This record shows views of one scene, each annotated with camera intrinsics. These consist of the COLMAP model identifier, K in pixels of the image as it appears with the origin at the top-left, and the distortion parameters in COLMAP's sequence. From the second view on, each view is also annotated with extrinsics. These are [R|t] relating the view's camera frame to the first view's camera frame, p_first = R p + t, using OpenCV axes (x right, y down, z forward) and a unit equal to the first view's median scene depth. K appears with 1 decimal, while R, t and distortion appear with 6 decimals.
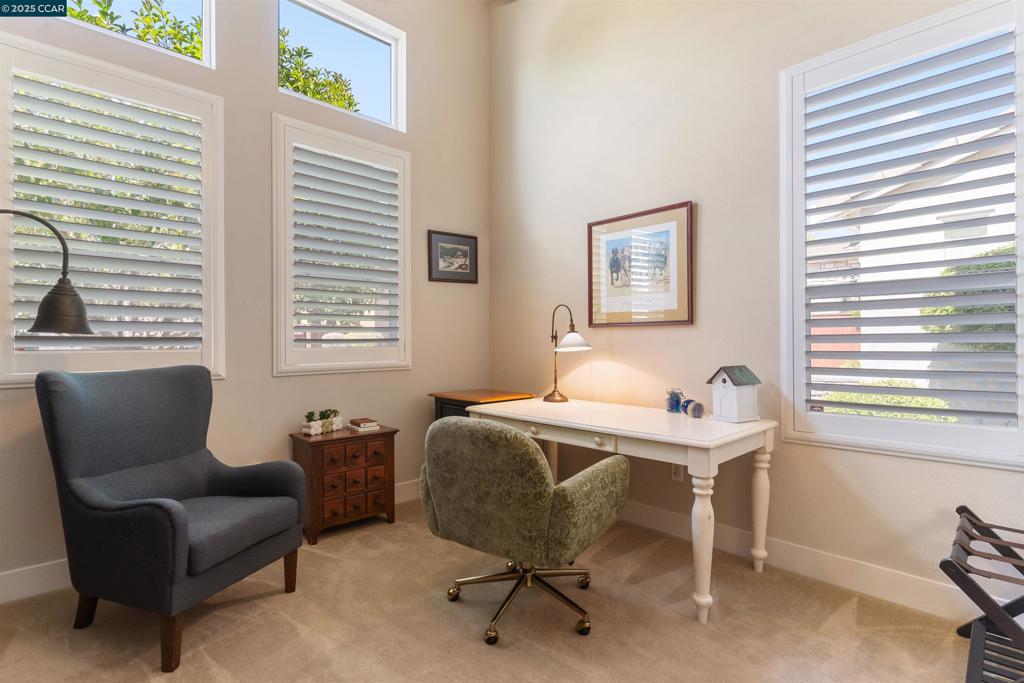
lens RADIAL K [[497.7, 0, 528.0], [0, 497.7, 344.6], [0, 0, 1]] dist [0.001956, 0.000758]
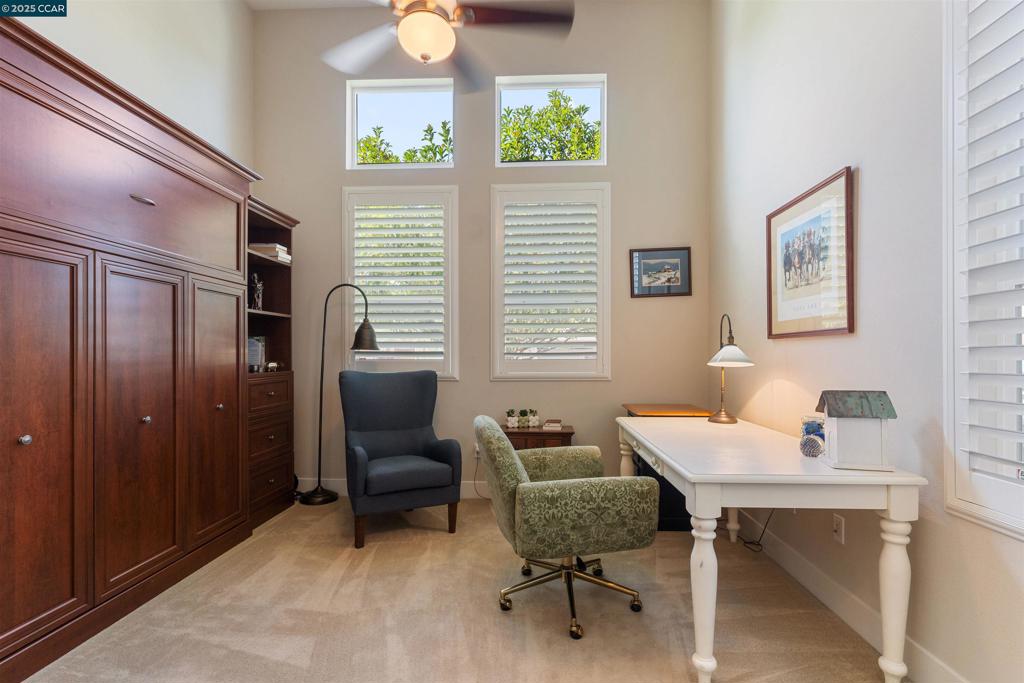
lens RADIAL K [[497.7, 0, 510.1], [0, 497.7, 354.0], [0, 0, 1]] dist [0.001956, 0.000758]
pose [[0.683052, 0.002310, -0.730366, 0.498984], [-0.008879, 0.999947, -0.005141, -0.001247], [0.730316, 0.009996, 0.683037, 0.121339]]
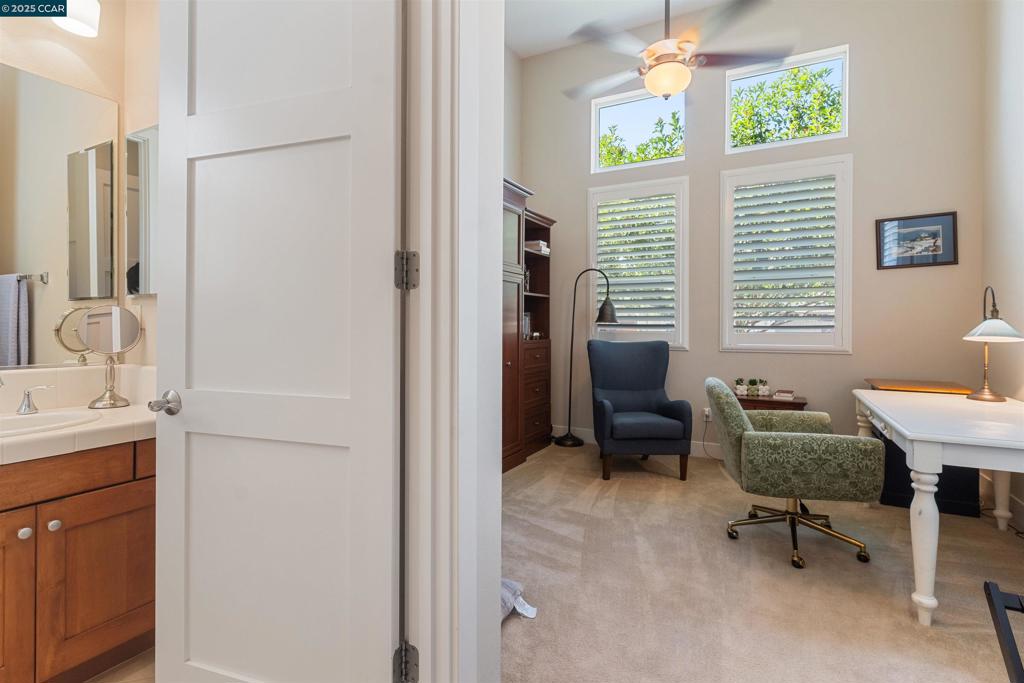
lens RADIAL K [[497.7, 0, 509.7], [0, 497.7, 325.8], [0, 0, 1]] dist [0.001956, 0.000758]
pose [[0.310062, 0.004048, -0.950708, 0.679812], [-0.015479, 0.999880, -0.000791, 0.000007], [0.950590, 0.014961, 0.310087, -0.038142]]
